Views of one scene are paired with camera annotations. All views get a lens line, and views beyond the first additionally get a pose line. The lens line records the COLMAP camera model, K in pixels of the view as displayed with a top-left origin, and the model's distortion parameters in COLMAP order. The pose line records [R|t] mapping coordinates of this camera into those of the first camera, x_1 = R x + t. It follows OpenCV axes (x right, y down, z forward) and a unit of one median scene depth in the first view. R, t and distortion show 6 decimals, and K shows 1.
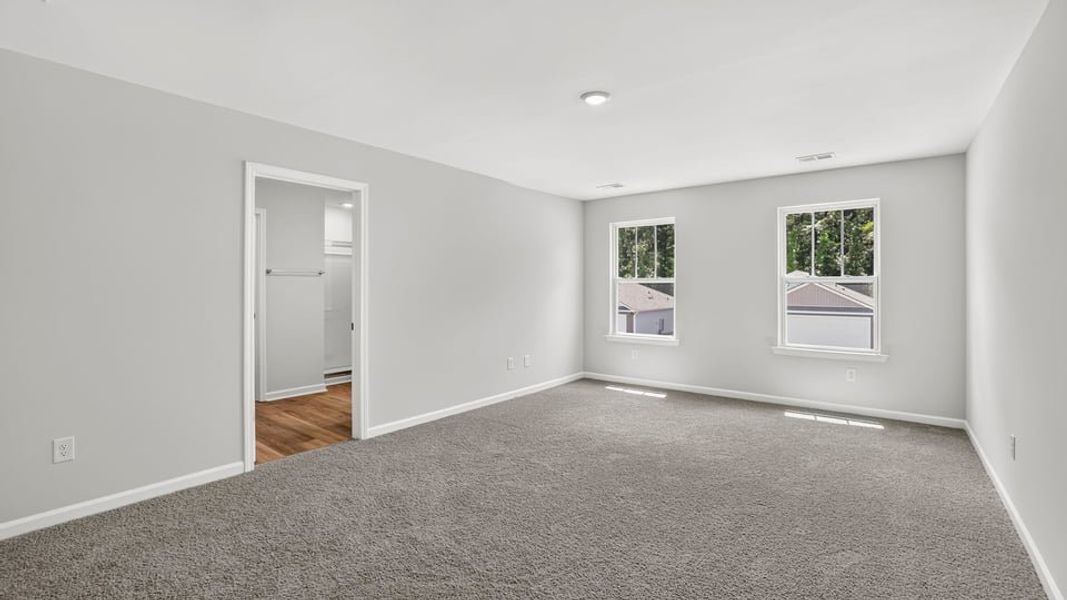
lens RADIAL K [[485.2, 0, 529.1], [0, 485.2, 285.5], [0, 0, 1]] dist [-0.019539, 0.000232]
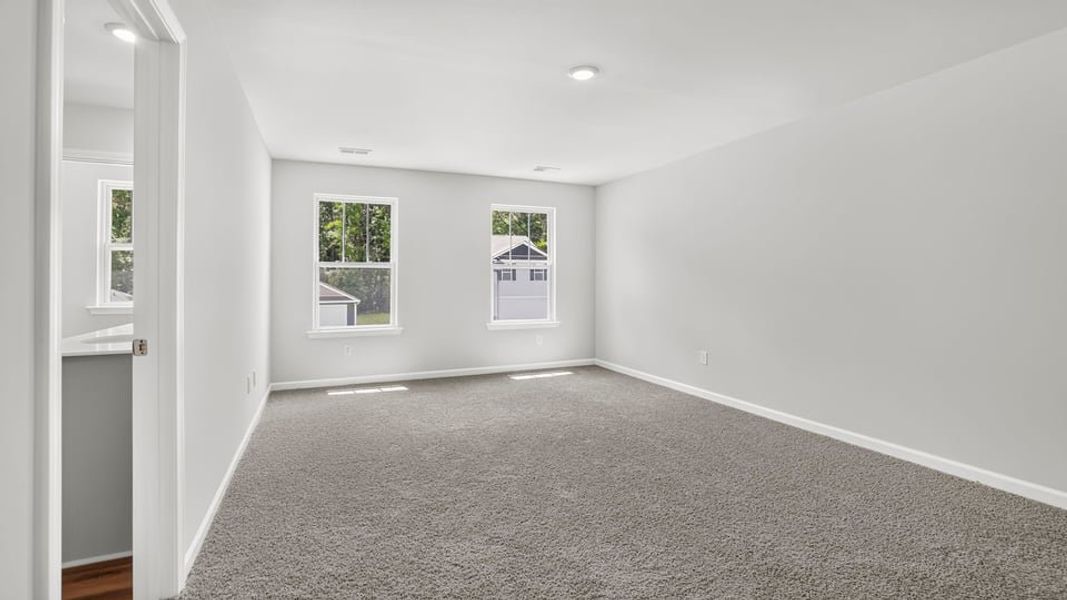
lens RADIAL K [[485.2, 0, 529.1], [0, 485.2, 285.5], [0, 0, 1]] dist [-0.019539, 0.000232]
pose [[0.479929, -0.024315, 0.876971, -0.393964], [-0.003769, 0.999549, 0.029776, -0.000553], [-0.877299, -0.017595, 0.479621, 0.308980]]
